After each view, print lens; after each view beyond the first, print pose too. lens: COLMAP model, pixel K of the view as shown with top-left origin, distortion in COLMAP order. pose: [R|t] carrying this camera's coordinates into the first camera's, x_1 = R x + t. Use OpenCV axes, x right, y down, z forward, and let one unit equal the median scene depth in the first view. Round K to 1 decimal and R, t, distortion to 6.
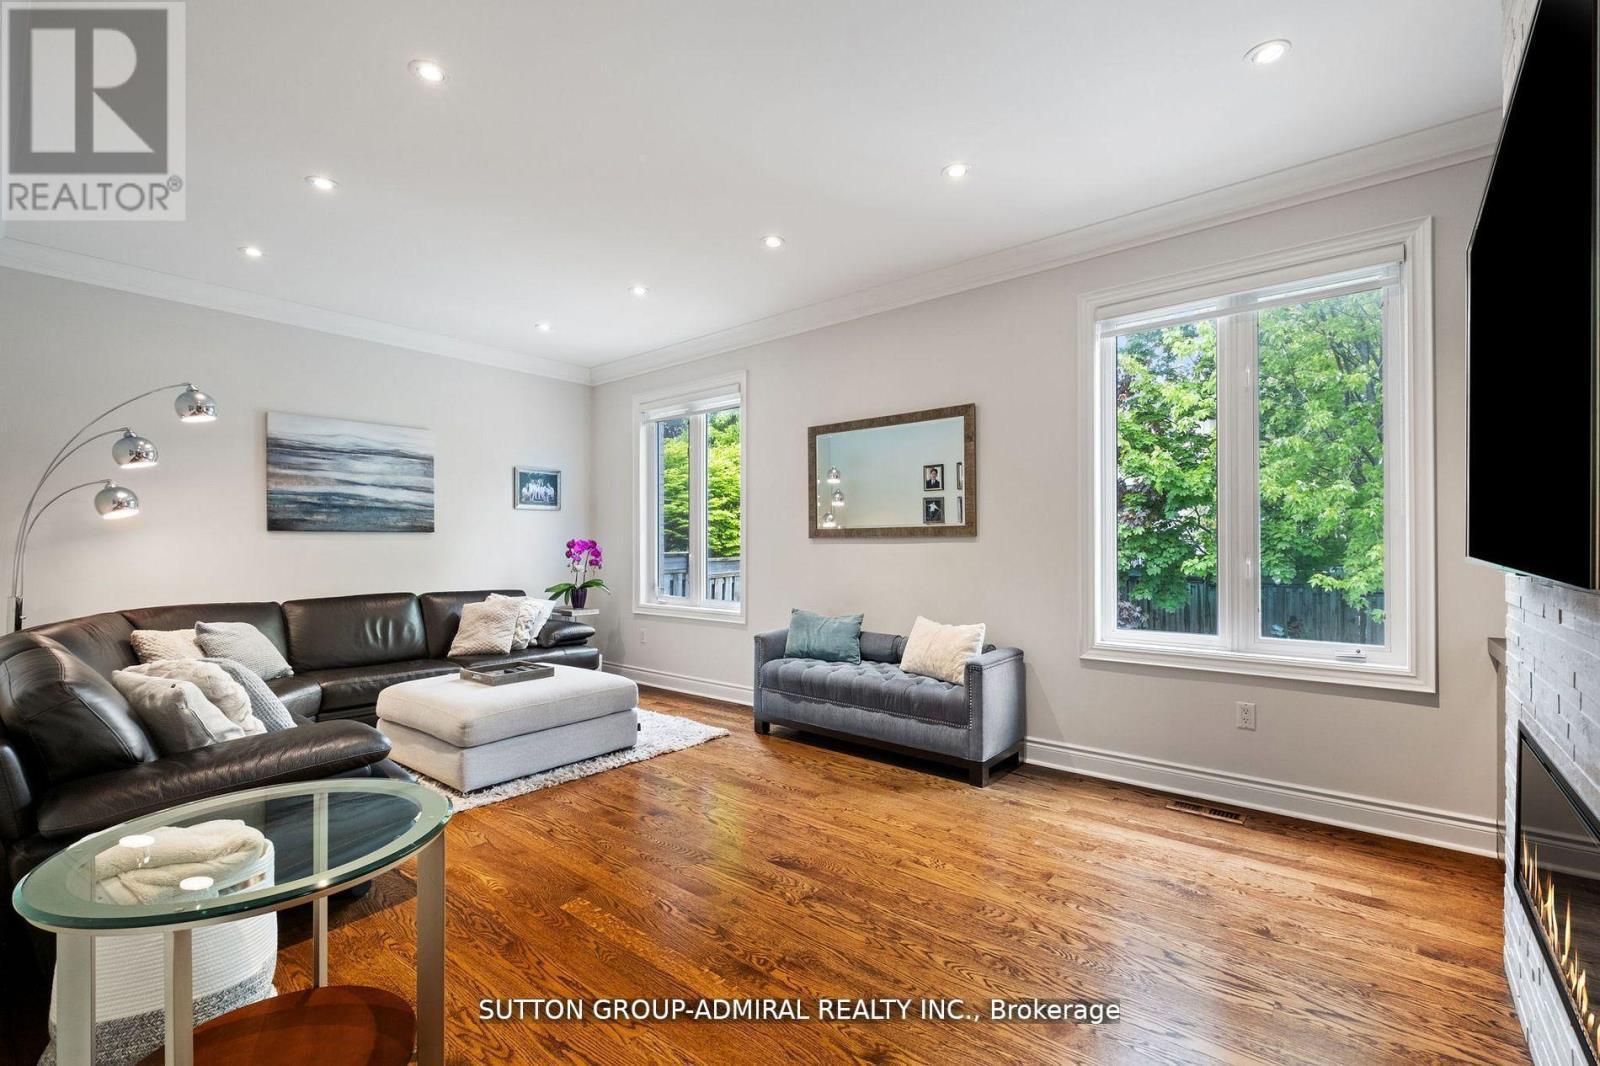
lens RADIAL K [[697.1, 0, 799.8], [0, 697.1, 538.4], [0, 0, 1]] dist [-0.001243, -0.001978]
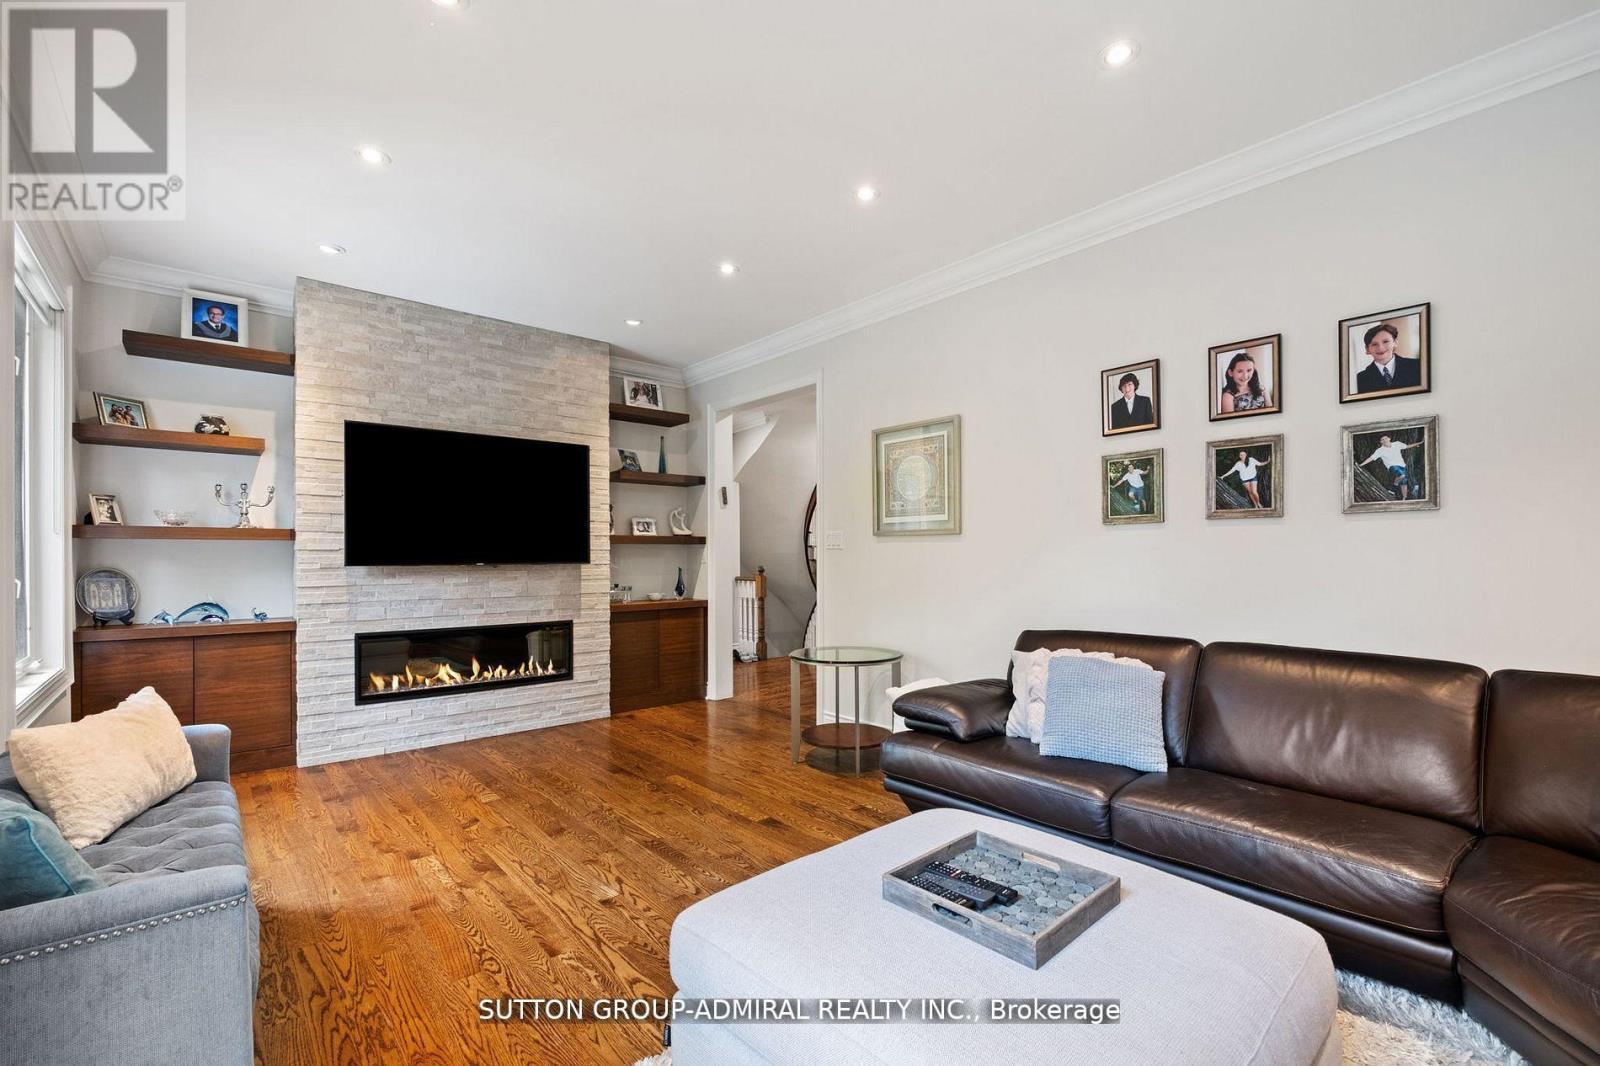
lens RADIAL K [[697.1, 0, 800.9], [0, 697.1, 543.8], [0, 0, 1]] dist [-0.001243, -0.001978]
pose [[-0.161565, -0.003226, -0.986857, 0.523033], [0.006078, 0.999972, -0.004264, -0.007810], [0.986843, -0.006687, -0.161541, 0.804089]]
